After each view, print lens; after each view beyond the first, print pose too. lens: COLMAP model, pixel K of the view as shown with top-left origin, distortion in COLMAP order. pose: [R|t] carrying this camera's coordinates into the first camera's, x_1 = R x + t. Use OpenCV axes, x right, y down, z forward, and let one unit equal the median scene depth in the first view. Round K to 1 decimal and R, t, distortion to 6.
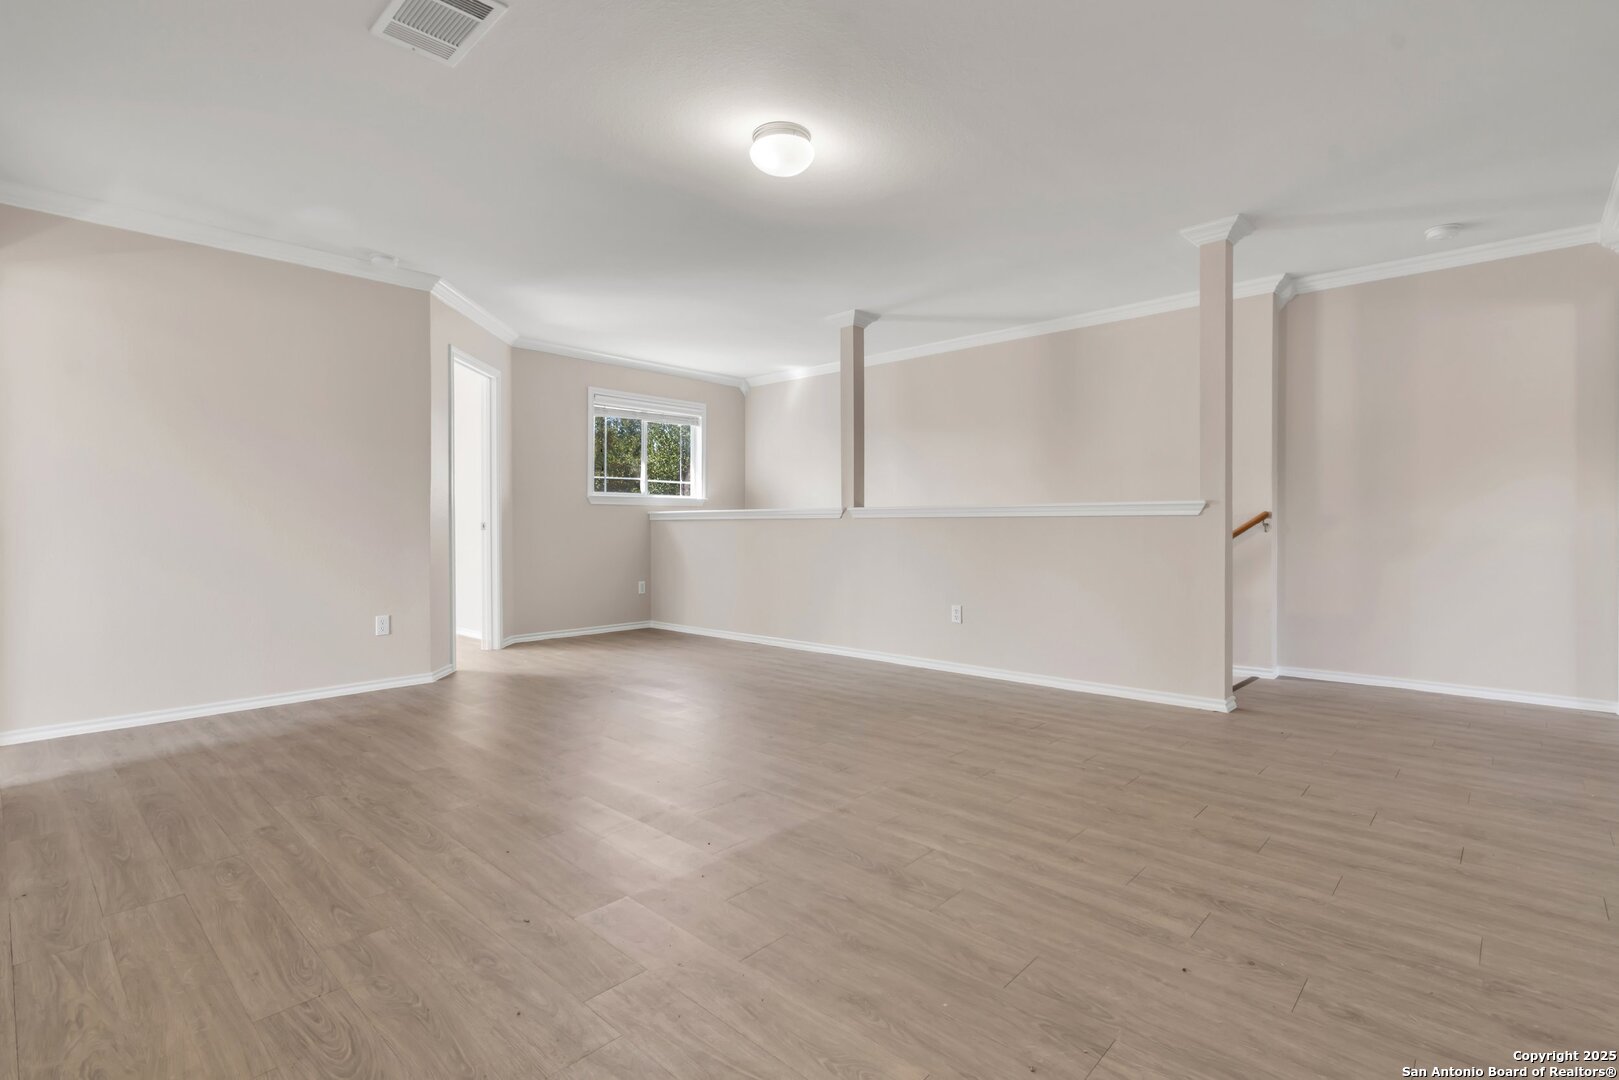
lens RADIAL K [[760.4, 0, 816.3], [0, 760.4, 543.7], [0, 0, 1]] dist [-0.000357, 0.000369]
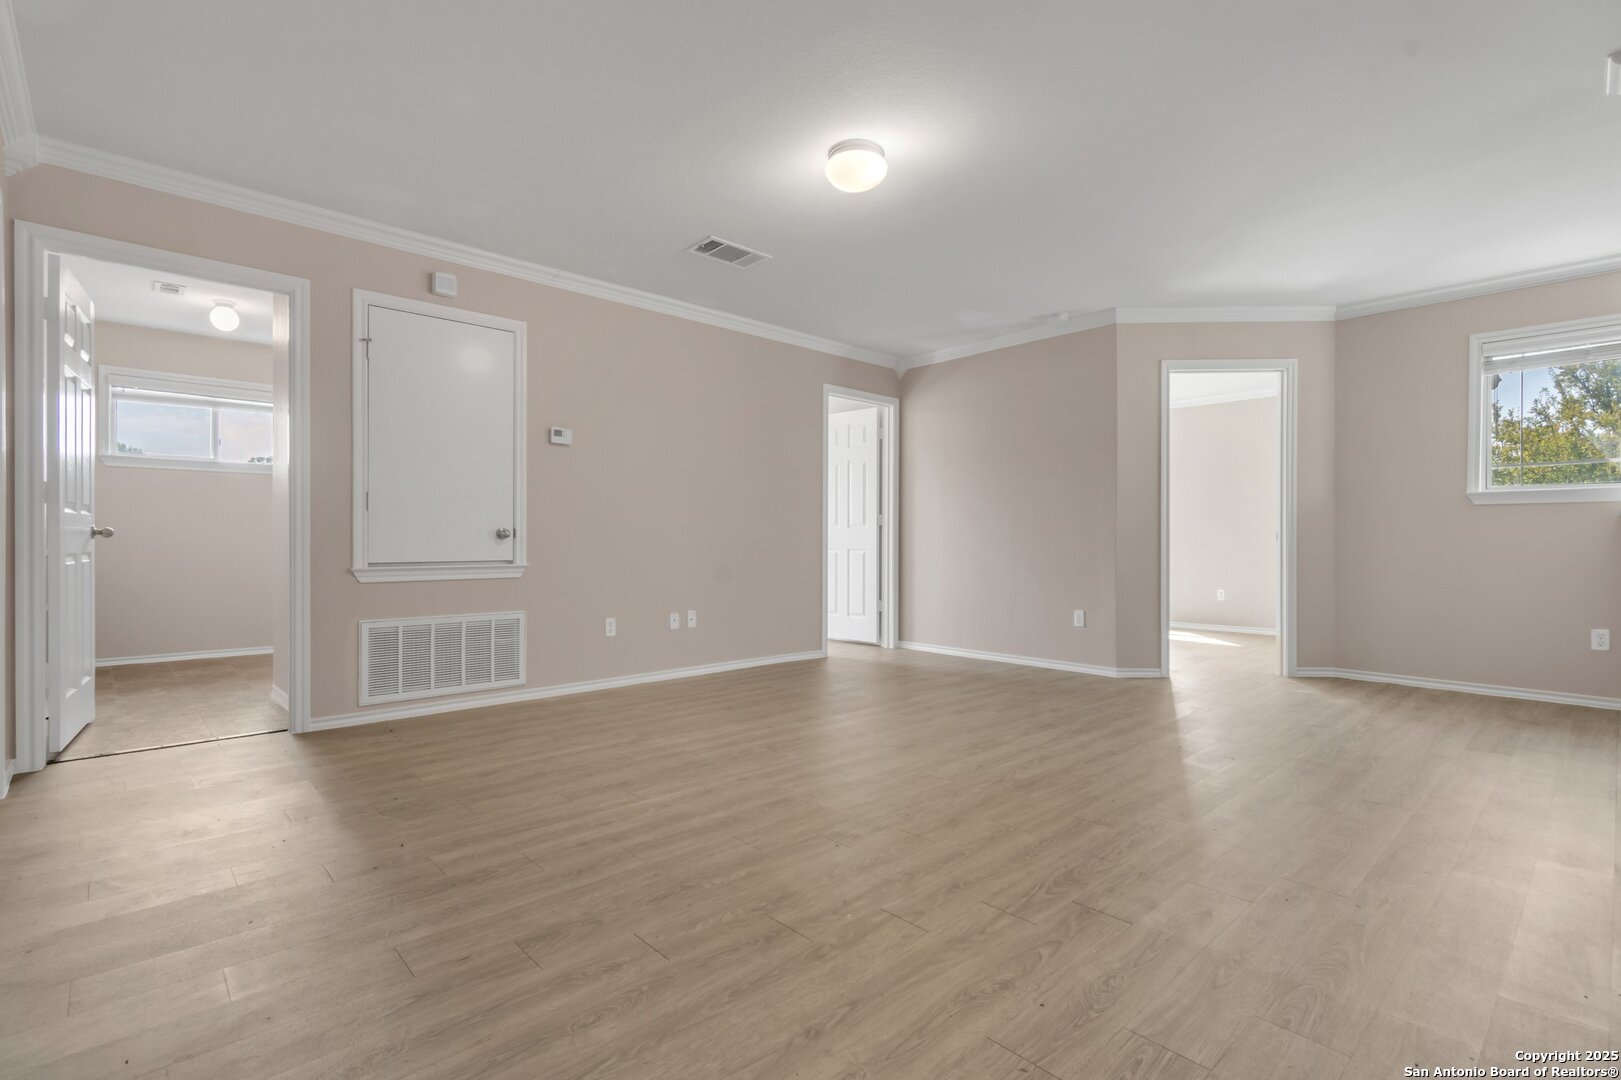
lens RADIAL K [[761.4, 0, 817.3], [0, 761.4, 543.7], [0, 0, 1]] dist [-0.000357, 0.000369]
pose [[-0.073681, 0.006413, -0.997261, 1.241934], [-0.028236, 0.999565, 0.008514, -0.017141], [0.996882, 0.028786, -0.073468, 1.261740]]
